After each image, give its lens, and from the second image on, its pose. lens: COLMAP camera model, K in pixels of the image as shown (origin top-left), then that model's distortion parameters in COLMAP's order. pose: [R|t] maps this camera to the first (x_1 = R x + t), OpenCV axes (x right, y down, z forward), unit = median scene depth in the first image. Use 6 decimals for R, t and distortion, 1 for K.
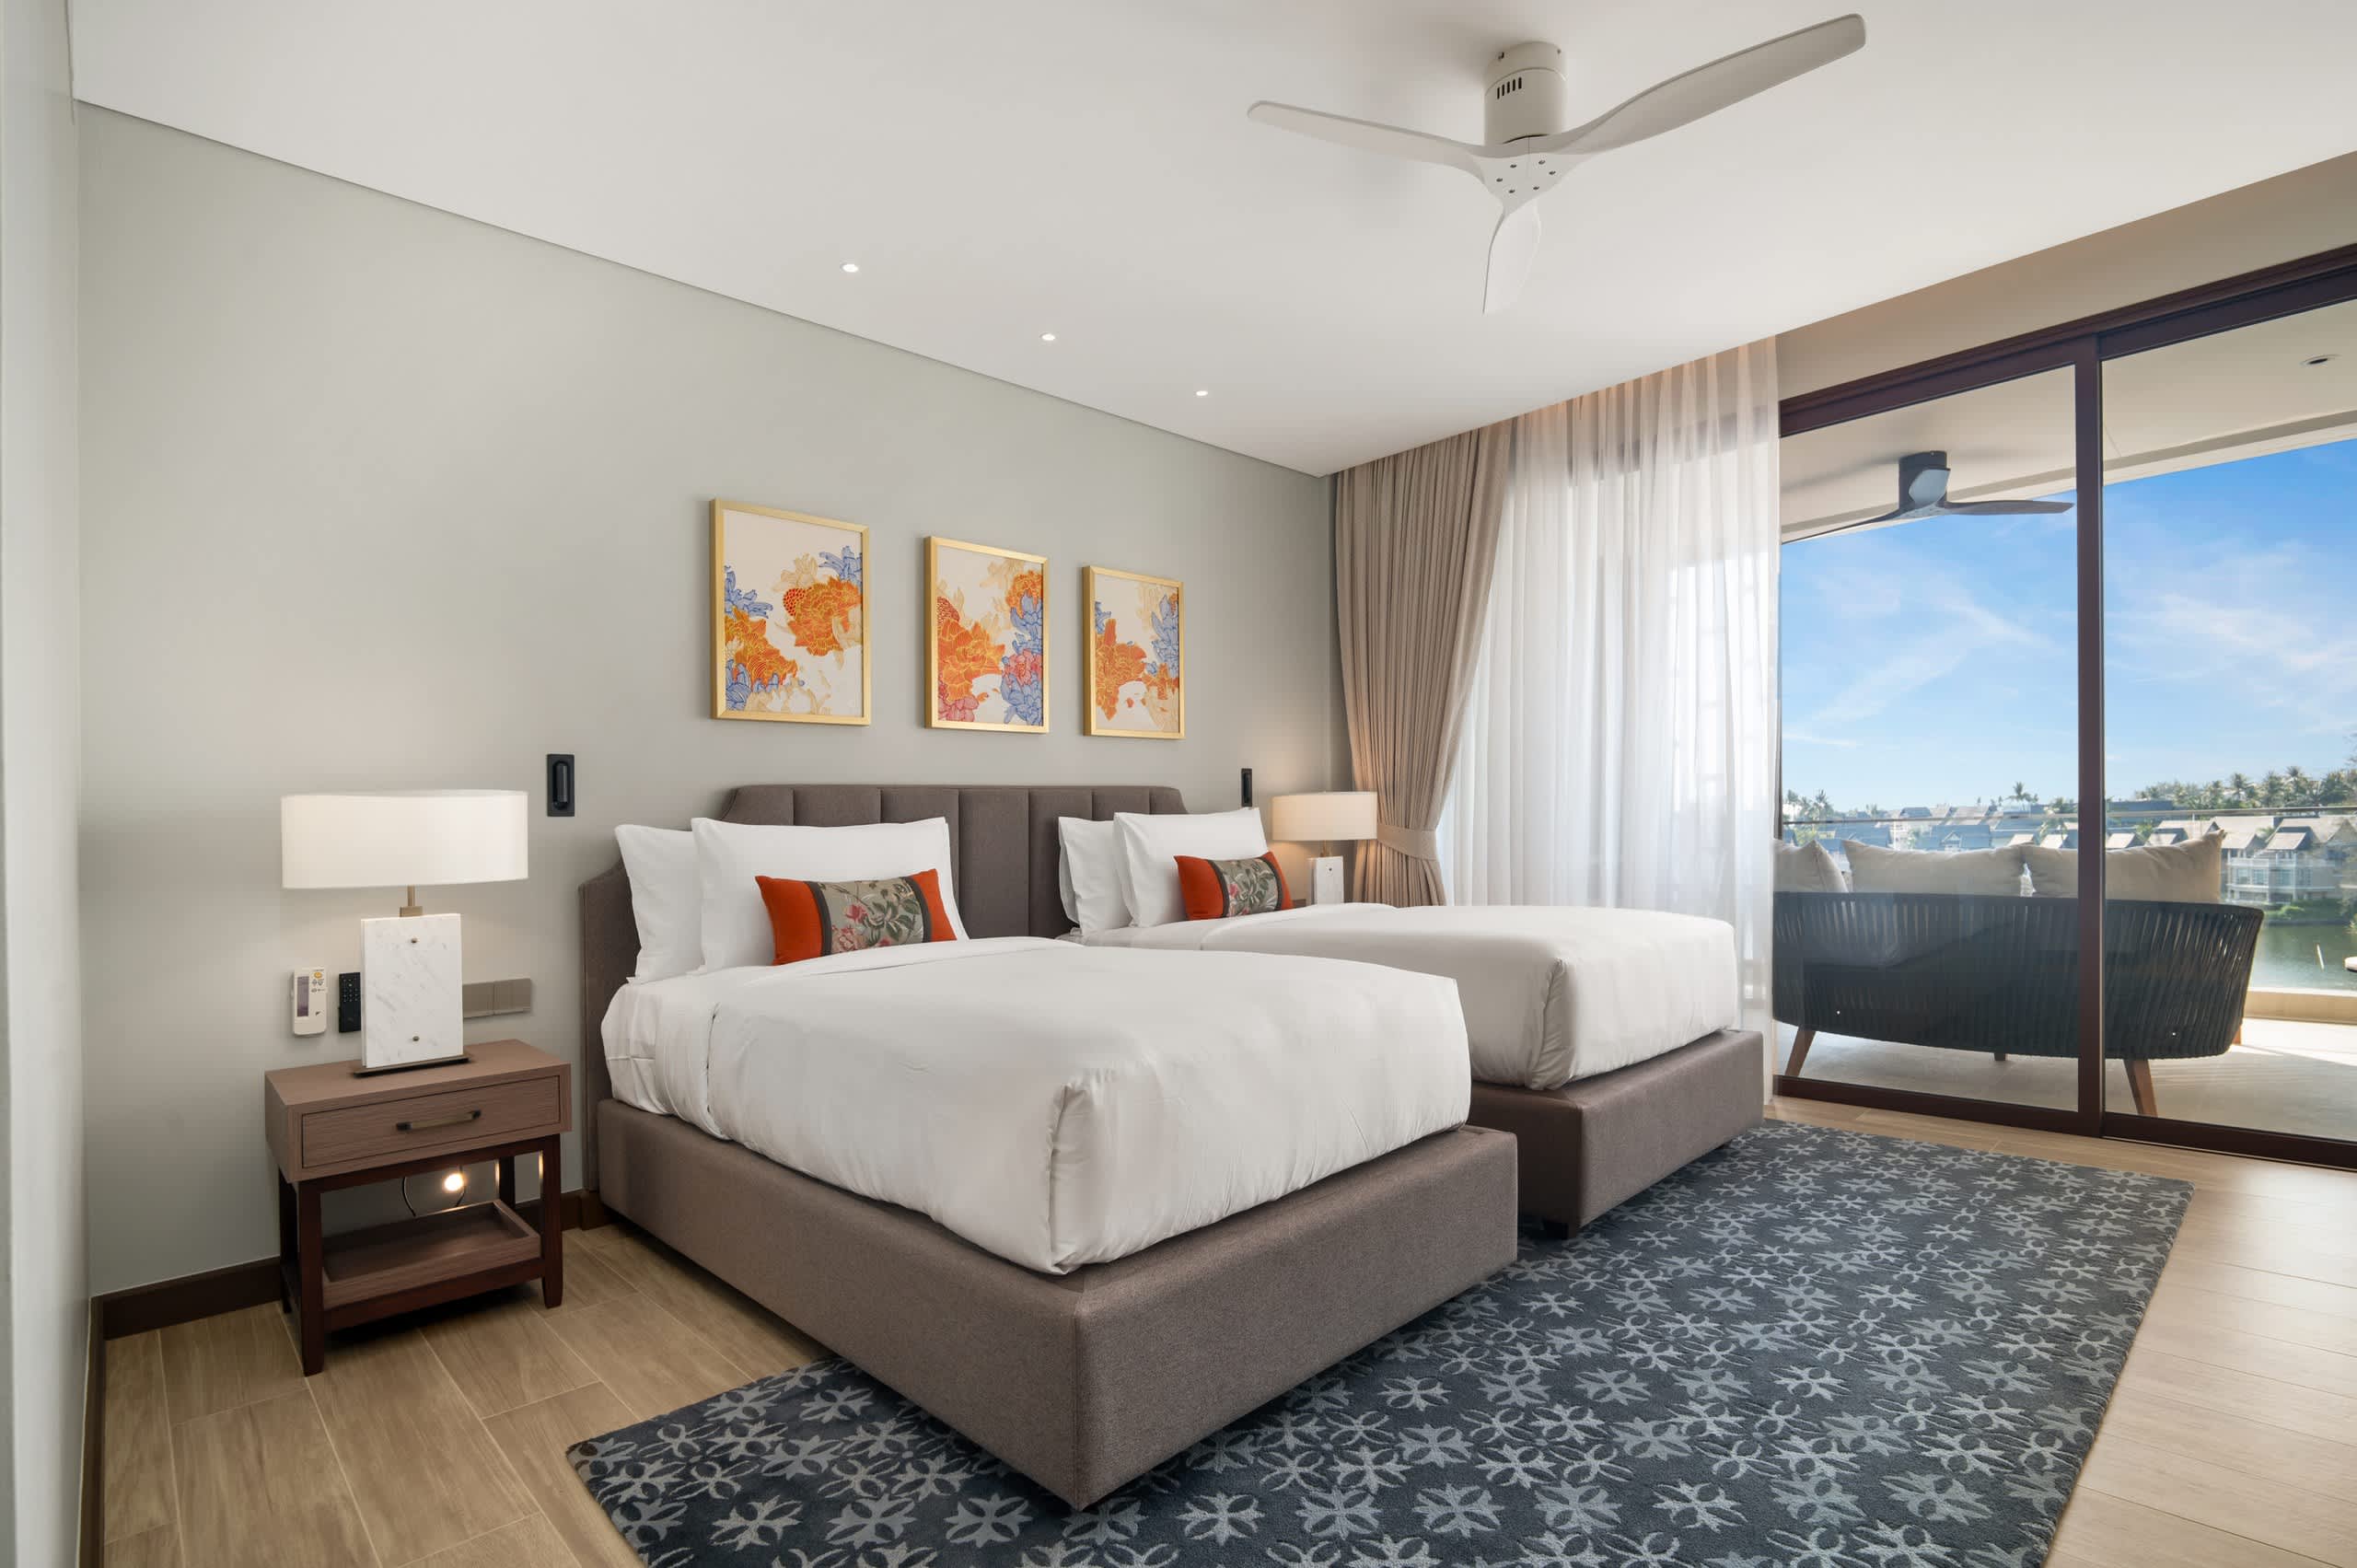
lens RADIAL K [[1135.5, 0, 1182.8], [0, 1135.5, 831.7], [0, 0, 1]] dist [0.002498, 0.000494]
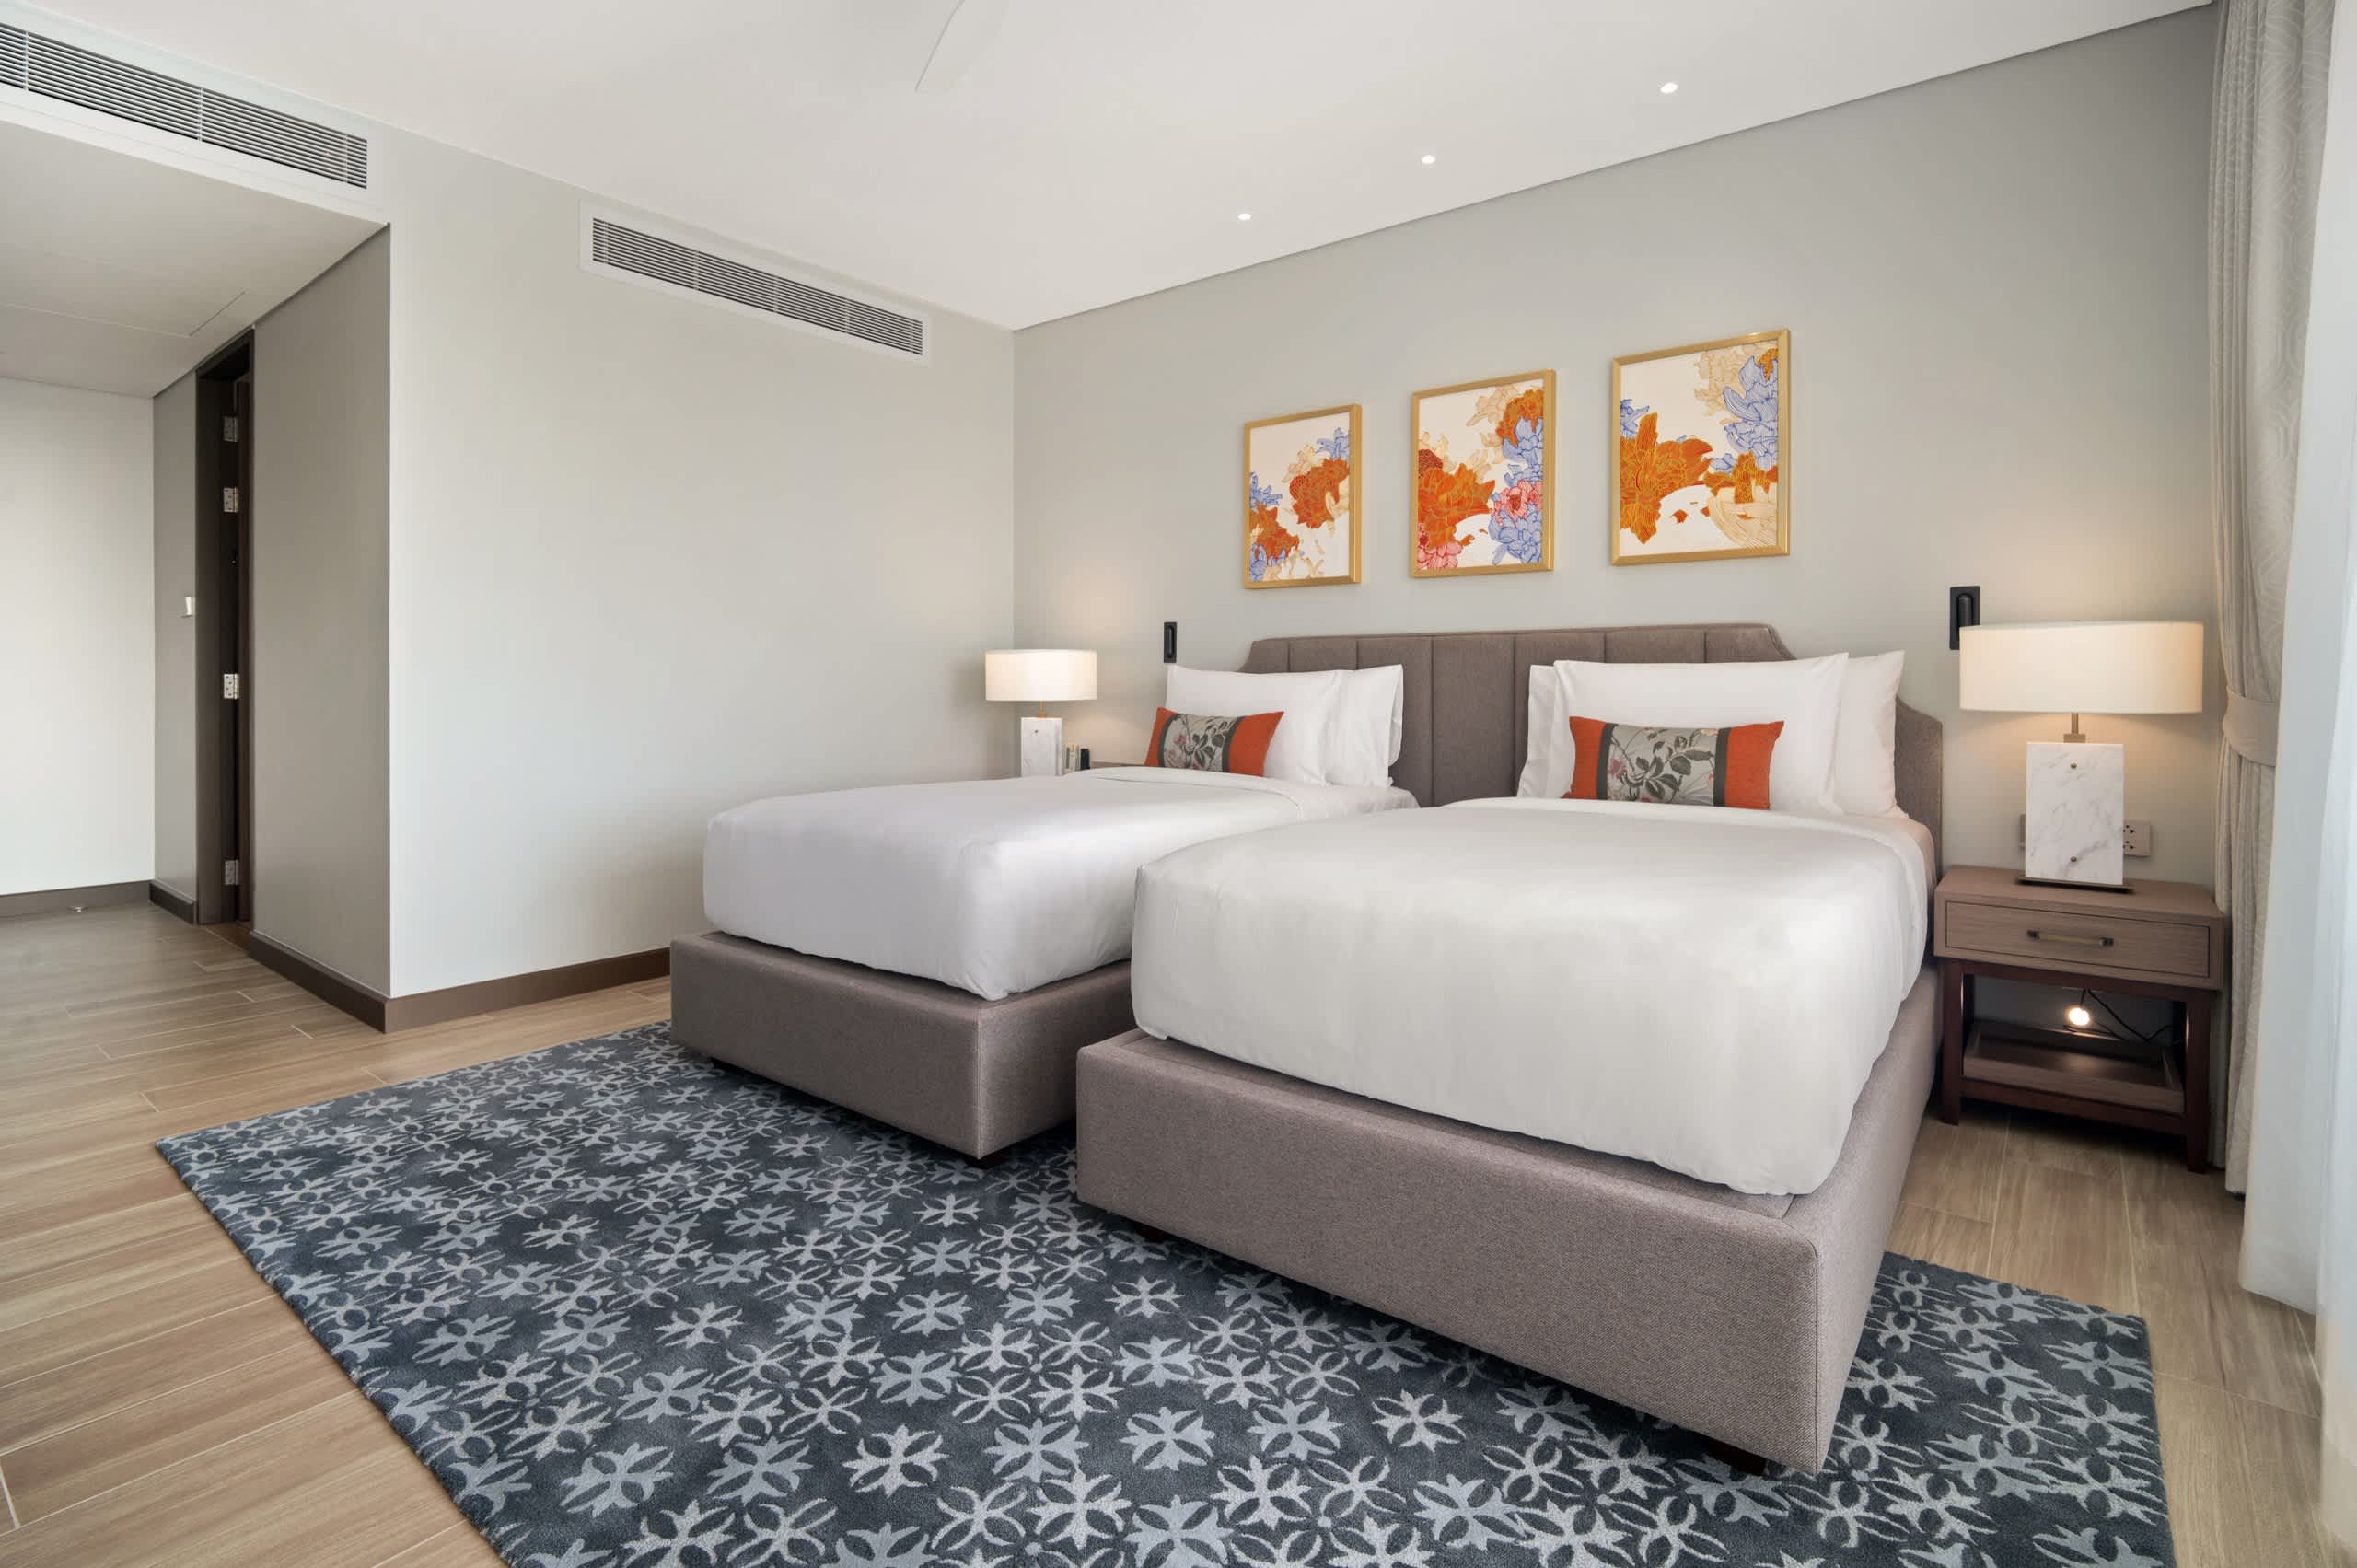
lens RADIAL K [[1104.9, 0, 1184.4], [0, 1104.9, 683.8], [0, 0, 1]] dist [-0.004450, -0.000504]
pose [[0.141028, 0.028327, -0.989600, 0.785130], [-0.007346, 0.999593, 0.027566, -0.022419], [0.989978, 0.003382, 0.141179, 0.682063]]
